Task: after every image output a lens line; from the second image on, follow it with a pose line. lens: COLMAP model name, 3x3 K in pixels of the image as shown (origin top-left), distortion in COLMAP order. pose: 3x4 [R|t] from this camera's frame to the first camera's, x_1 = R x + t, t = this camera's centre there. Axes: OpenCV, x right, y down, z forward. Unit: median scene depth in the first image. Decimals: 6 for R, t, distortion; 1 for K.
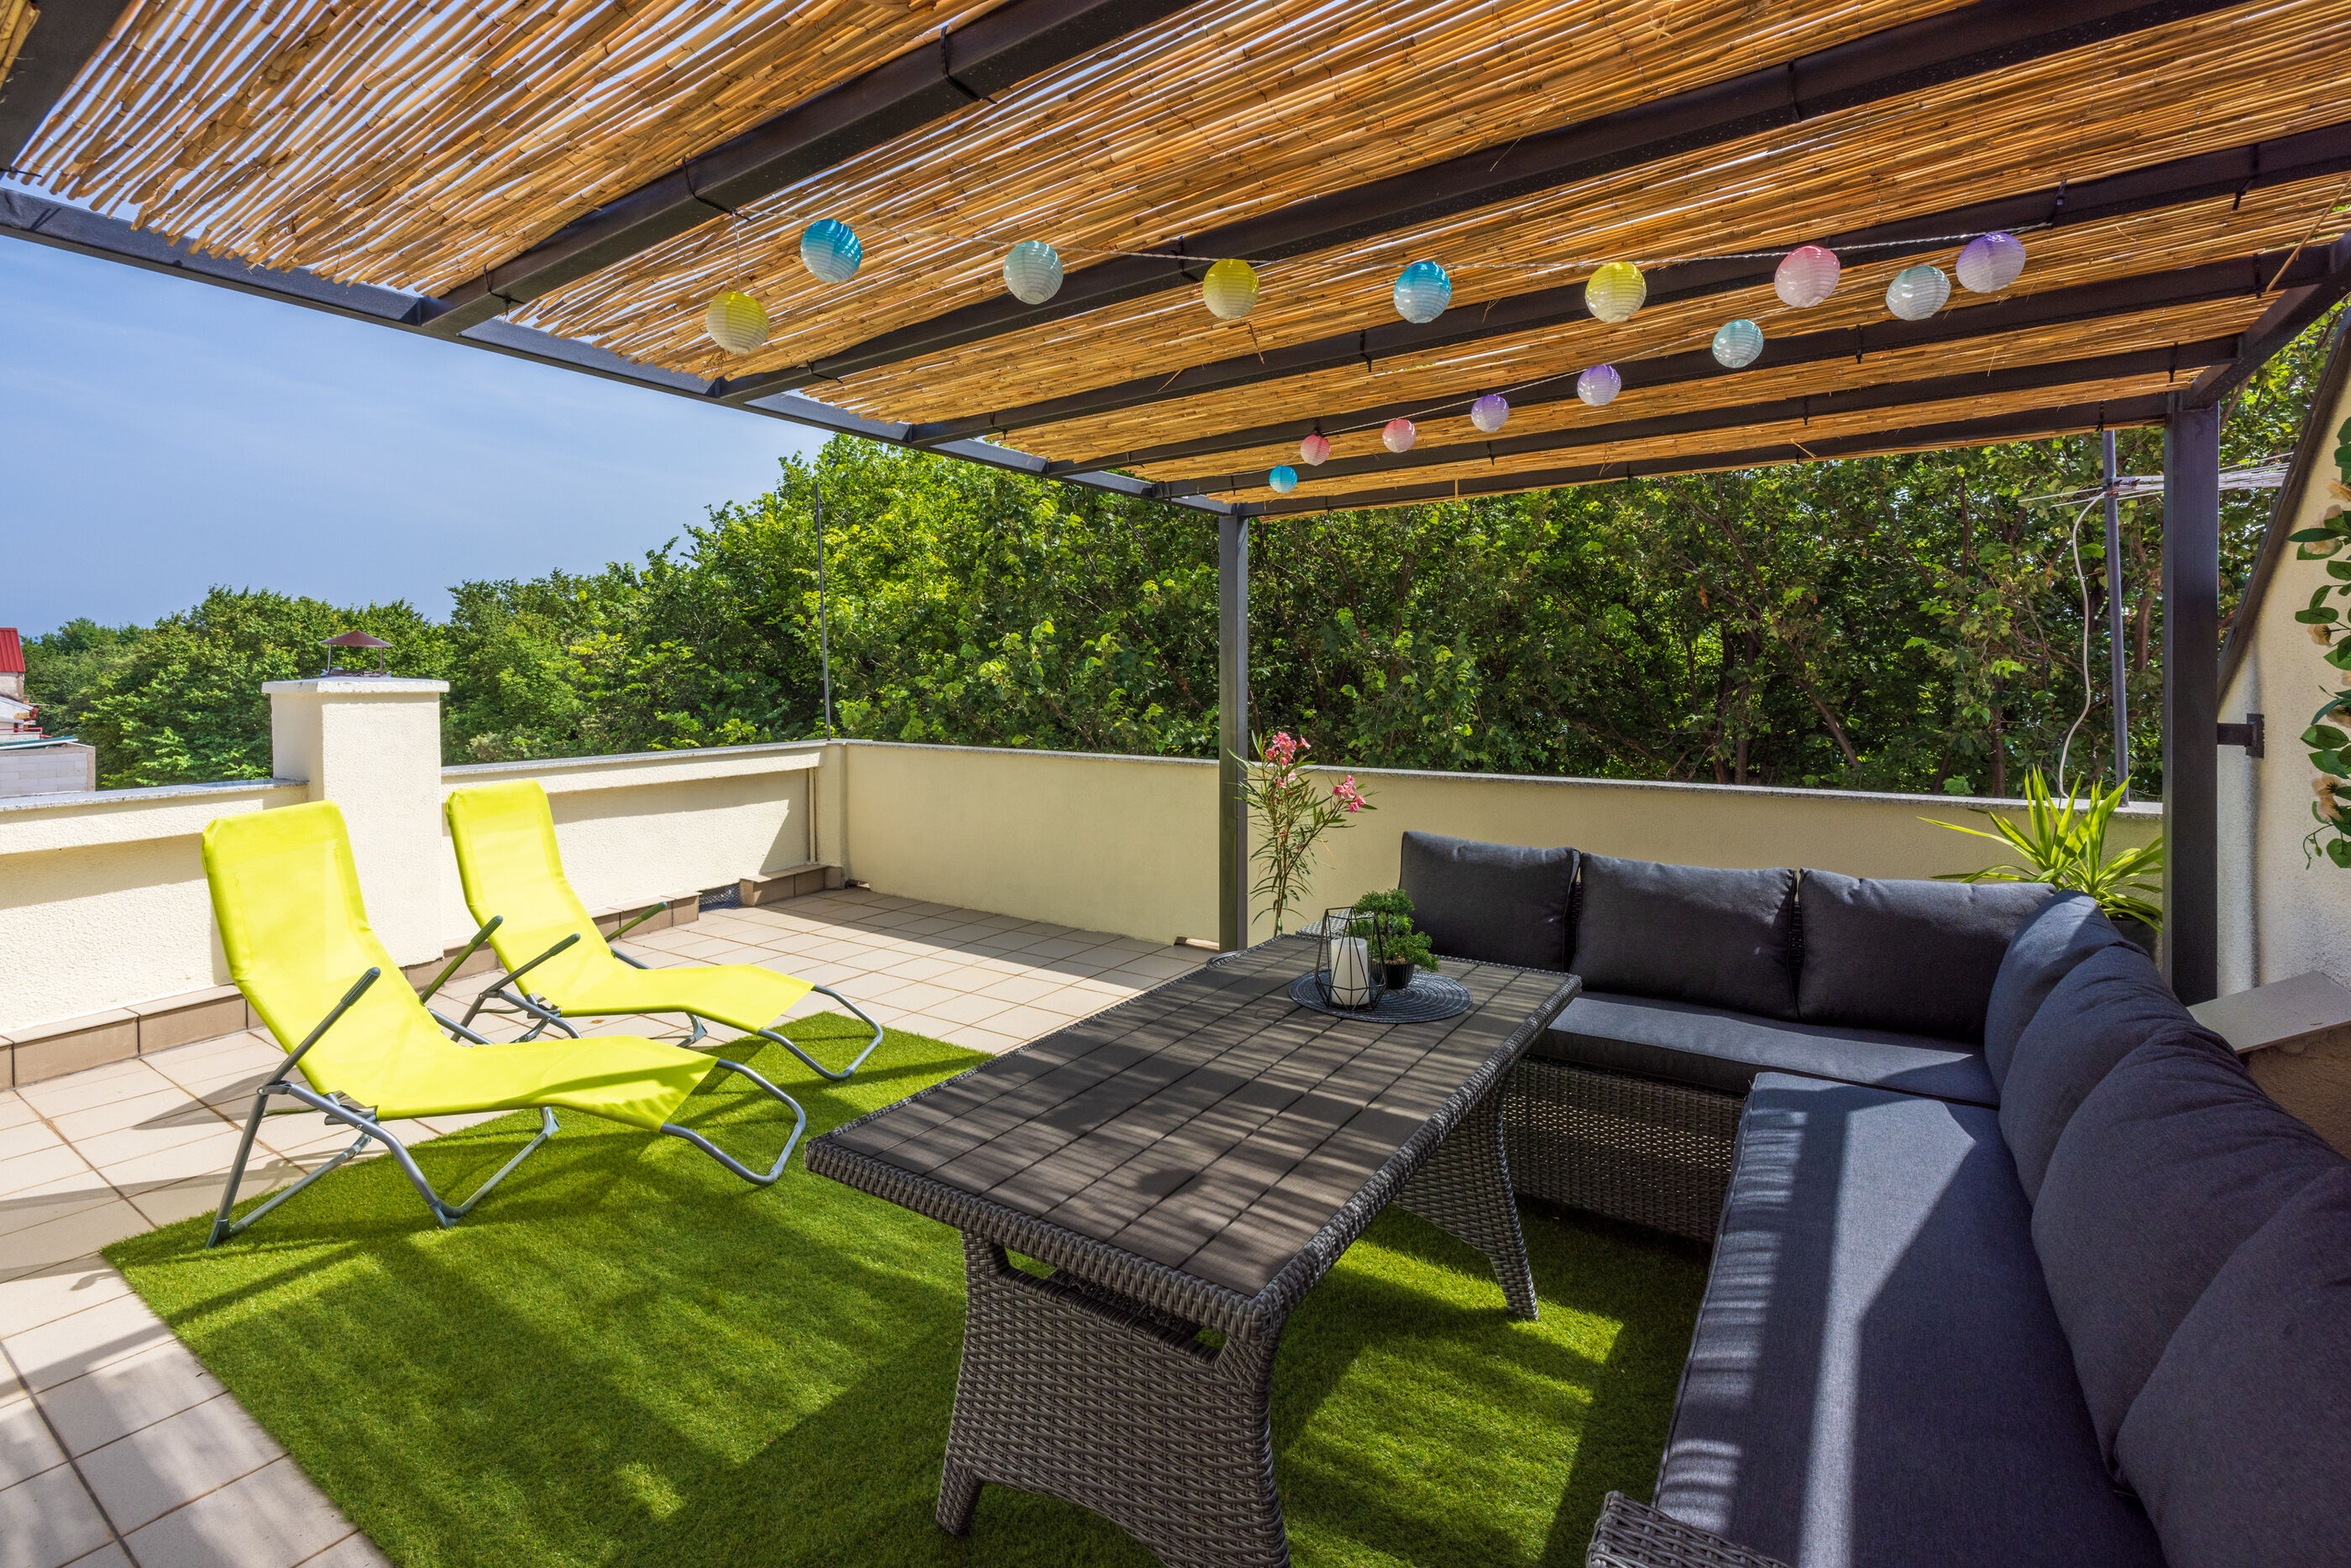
lens RADIAL K [[1038.7, 0, 1219.0], [0, 1038.7, 667.0], [0, 0, 1]] dist [-0.001442, 0.000011]
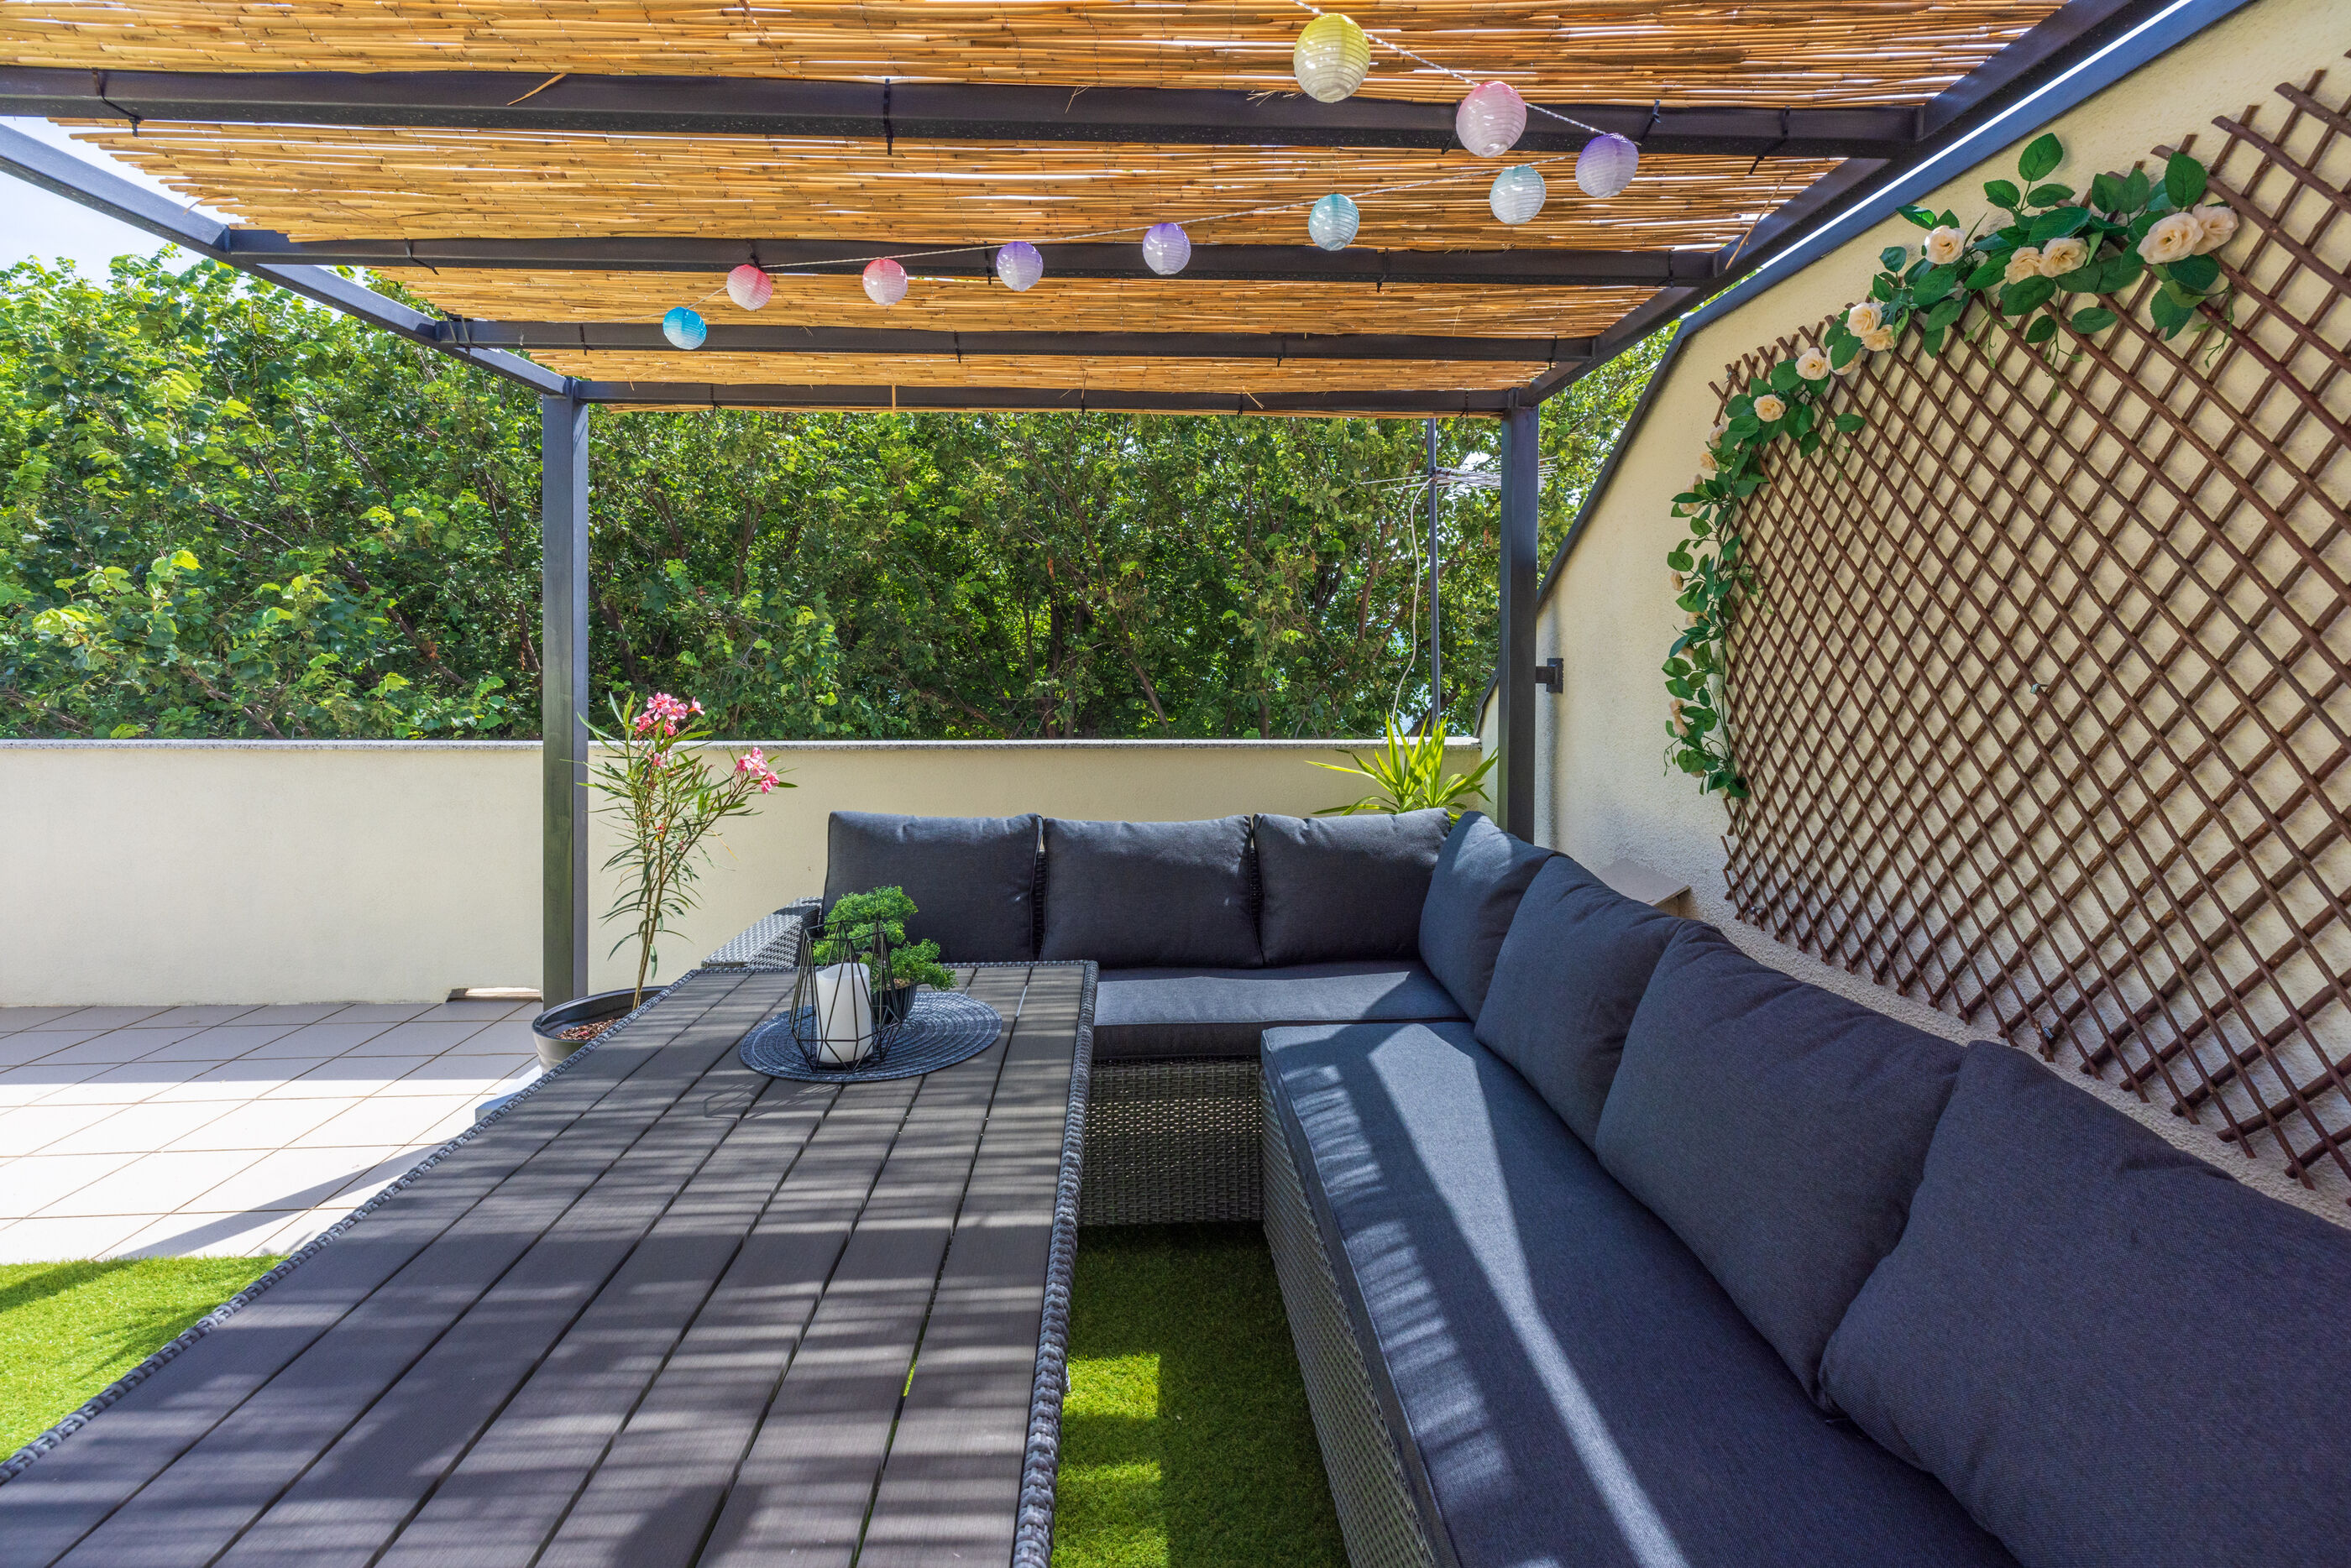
lens RADIAL K [[1021.4, 0, 1188.9], [0, 1021.4, 667.1], [0, 0, 1]] dist [0.007434, -0.000082]
pose [[0.813683, -0.004357, 0.581293, -0.083865], [-0.008415, 0.999779, 0.019273, 0.040267], [-0.581248, -0.020574, 0.813466, 0.289724]]
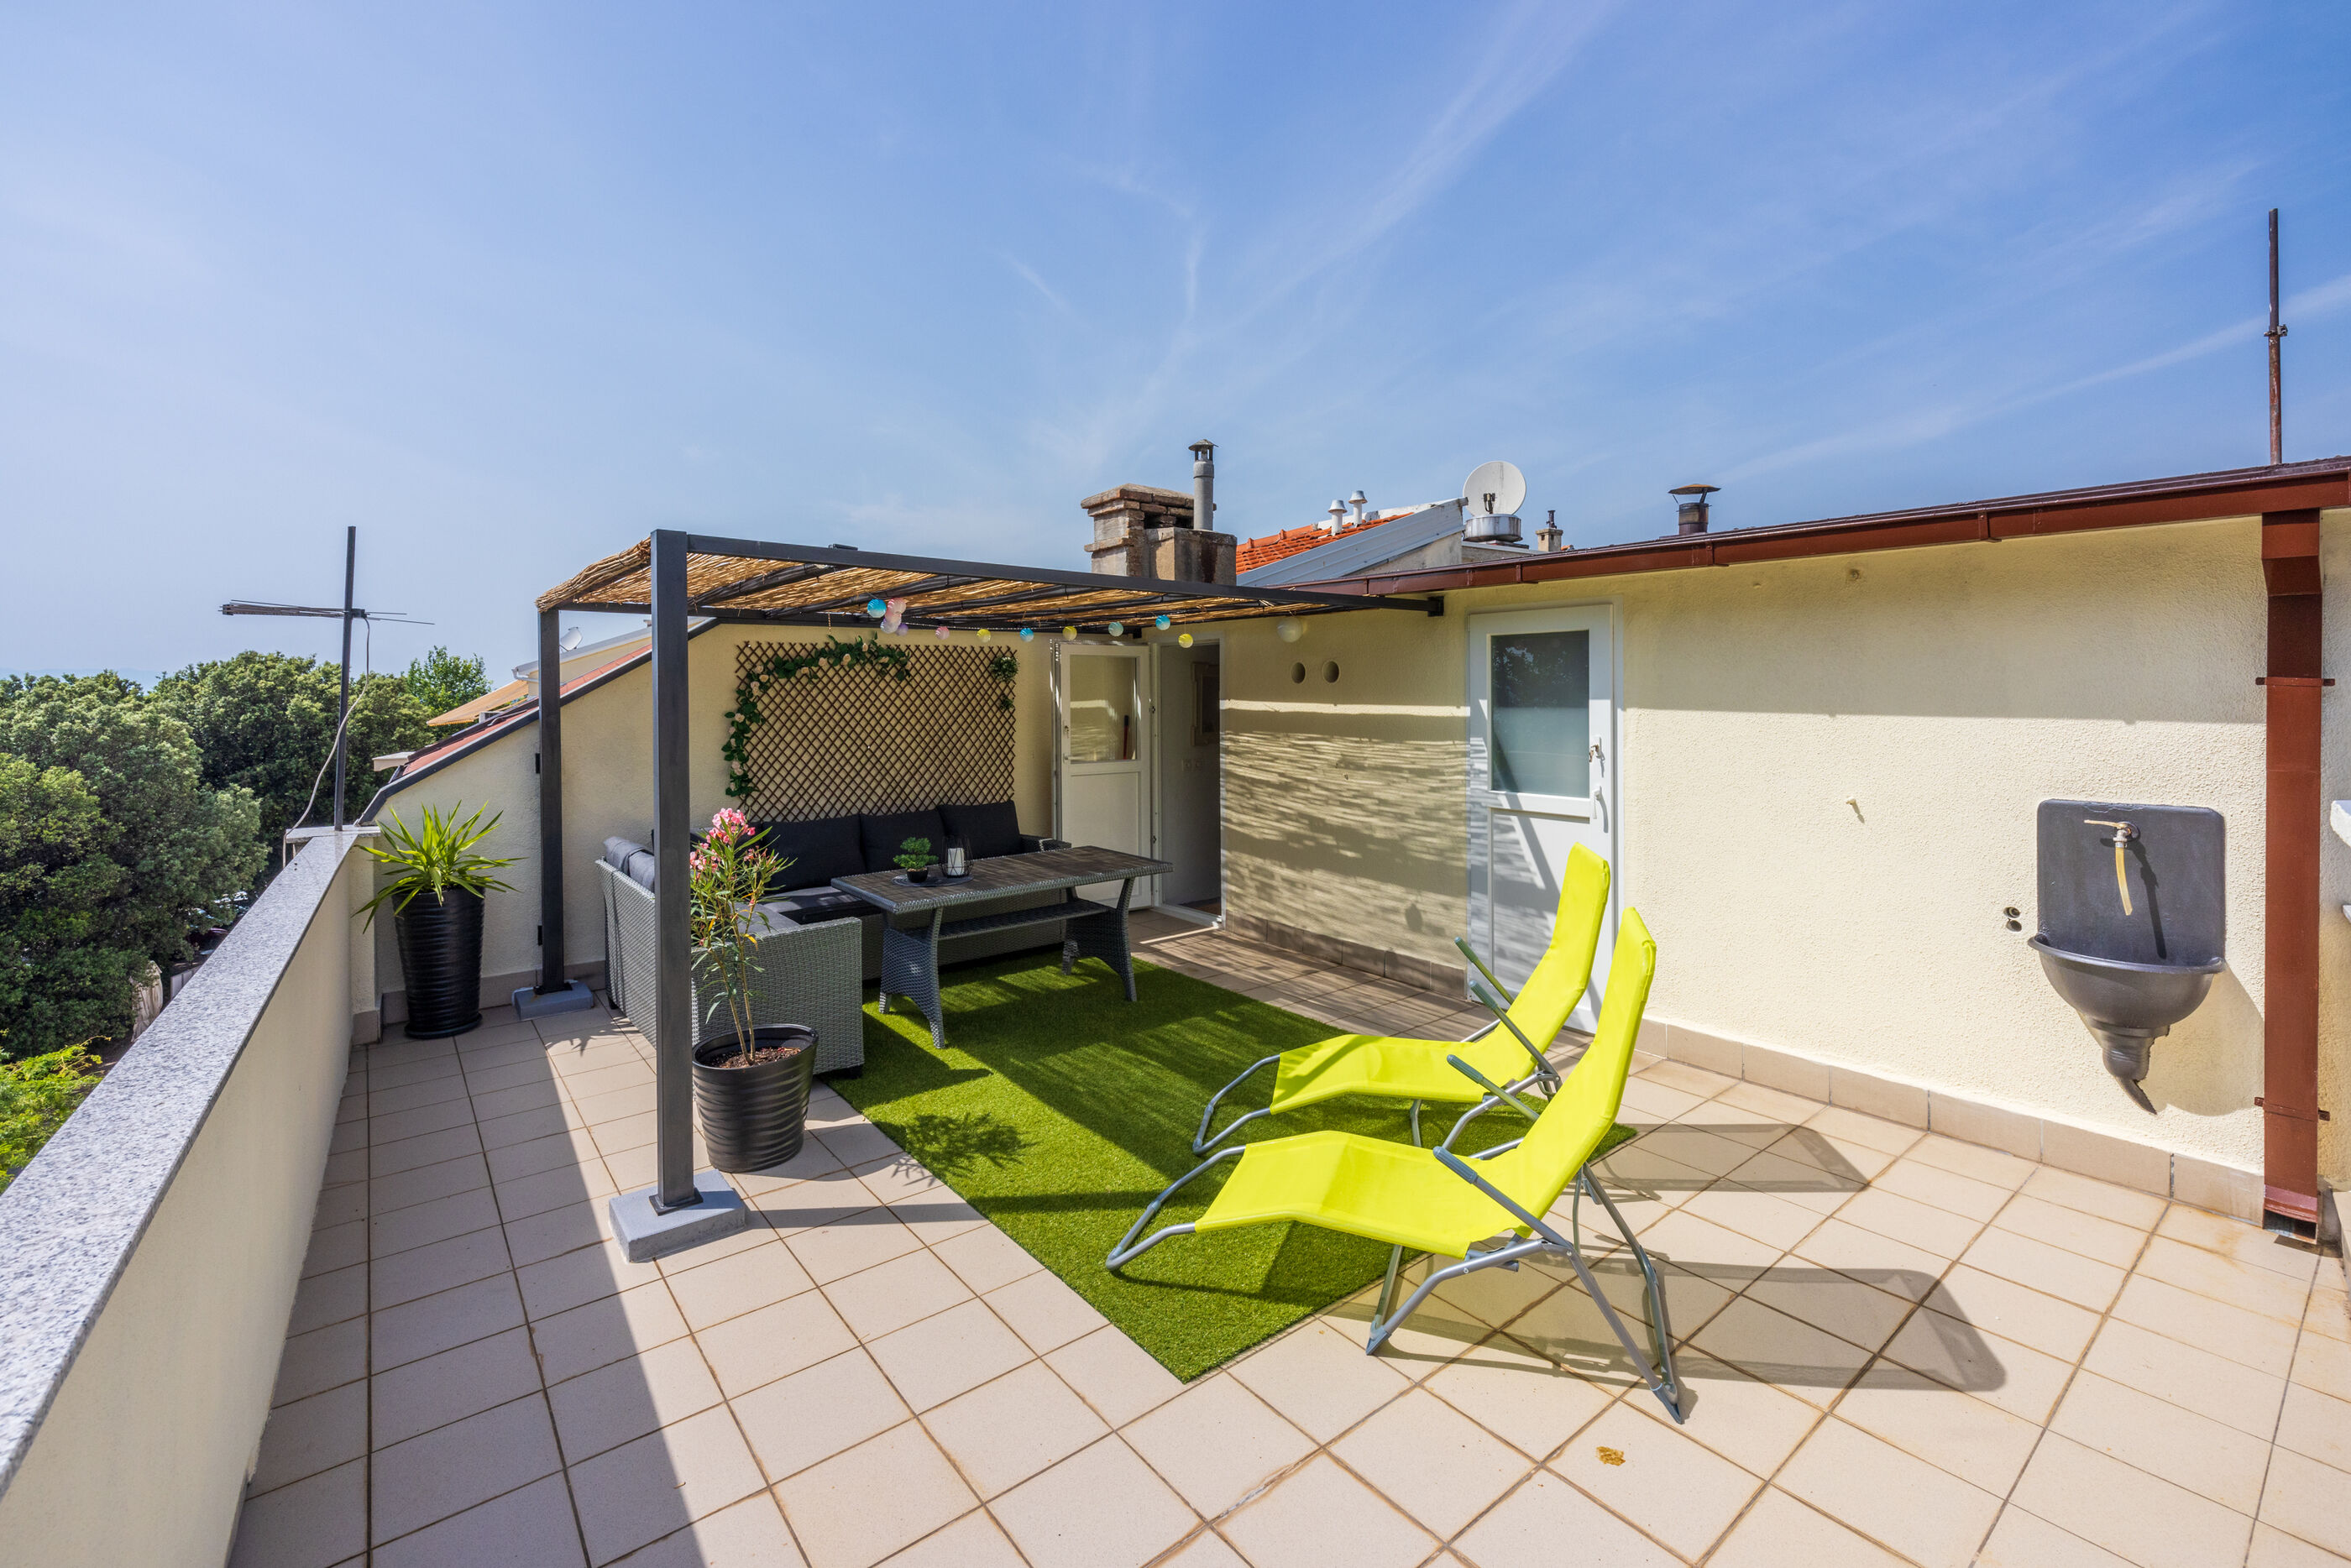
lens RADIAL K [[1034.8, 0, 1192.5], [0, 1034.8, 703.0], [0, 0, 1]] dist [0.002298, 0.000901]
pose [[-0.950813, 0.000604, 0.309765, -1.057360], [0.002454, 0.999981, 0.005585, -0.072044], [-0.309756, 0.006070, -0.950797, 2.957448]]
